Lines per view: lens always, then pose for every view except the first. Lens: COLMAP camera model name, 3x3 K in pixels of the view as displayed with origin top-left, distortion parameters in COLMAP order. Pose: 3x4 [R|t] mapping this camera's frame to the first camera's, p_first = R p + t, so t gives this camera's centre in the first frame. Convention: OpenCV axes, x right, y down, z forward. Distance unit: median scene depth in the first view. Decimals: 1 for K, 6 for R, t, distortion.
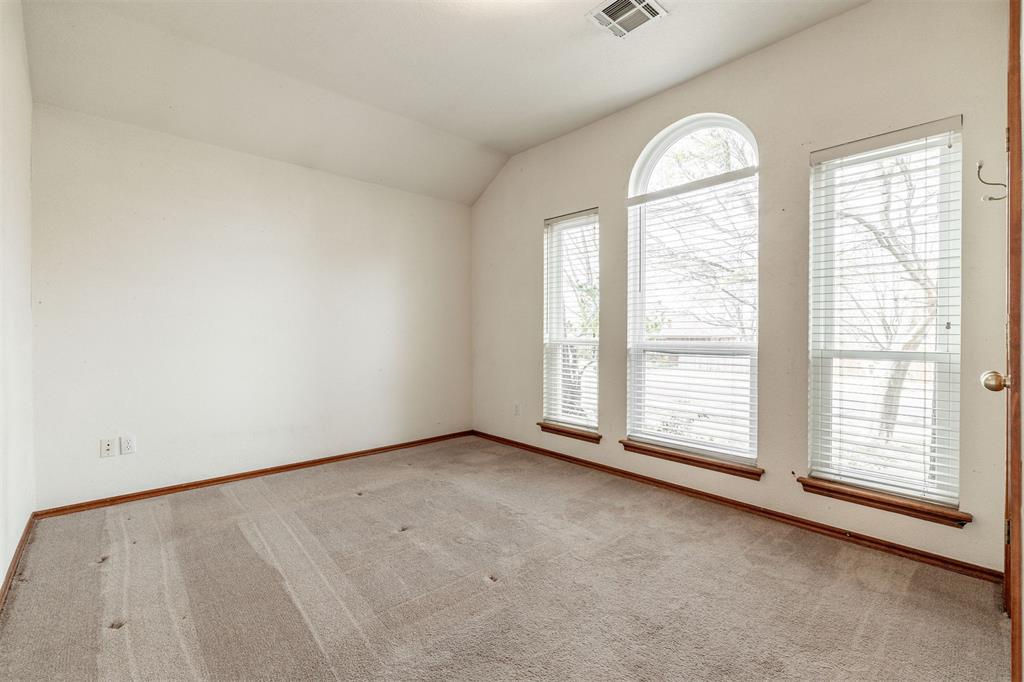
lens RADIAL K [[444.1, 0, 506.7], [0, 444.1, 337.6], [0, 0, 1]] dist [0.000239, 0.000145]
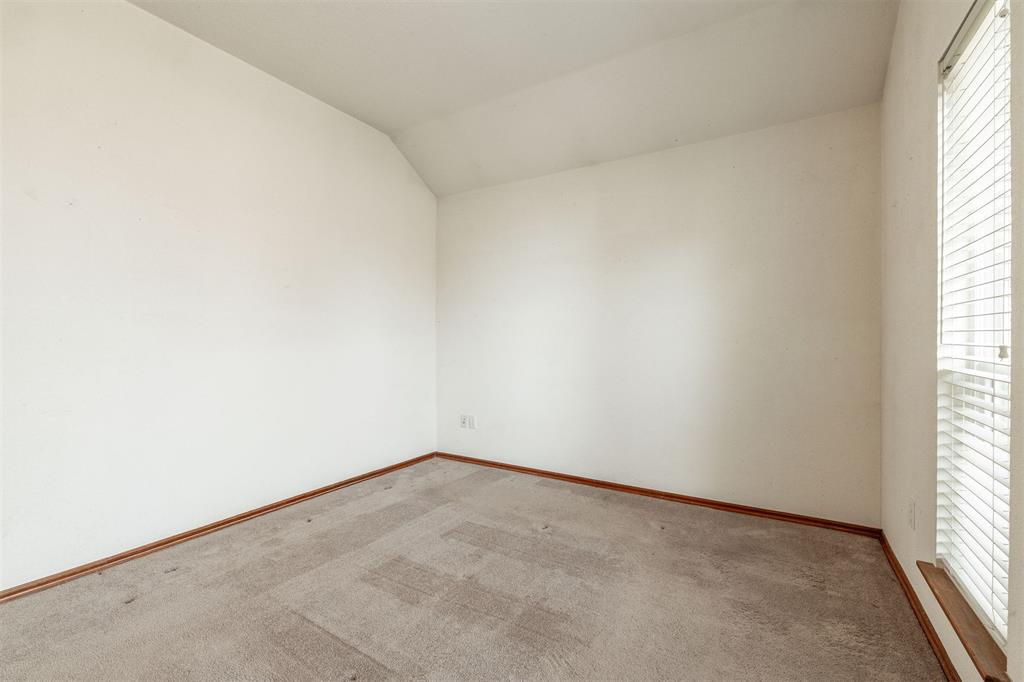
lens RADIAL K [[444.1, 0, 506.7], [0, 444.1, 337.6], [0, 0, 1]] dist [0.000239, 0.000145]
pose [[0.279665, -0.005136, -0.960084, 0.425261], [-0.016005, 0.999822, -0.010011, -0.006168], [0.959964, 0.018166, 0.279533, 0.602642]]
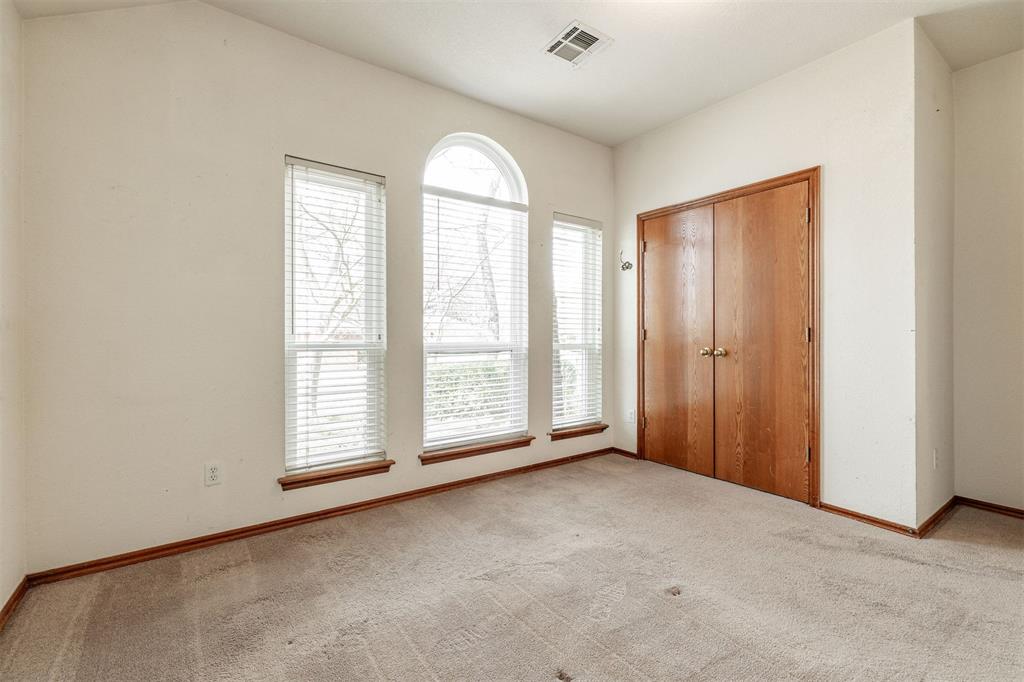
lens RADIAL K [[434.2, 0, 510.5], [0, 434.2, 335.9], [0, 0, 1]] dist [0.025638, 0.000068]
pose [[0.127260, 0.002119, 0.991867, -0.579490], [0.021214, 0.999763, -0.004858, 0.003427], [-0.991642, 0.021660, 0.127185, 0.719077]]
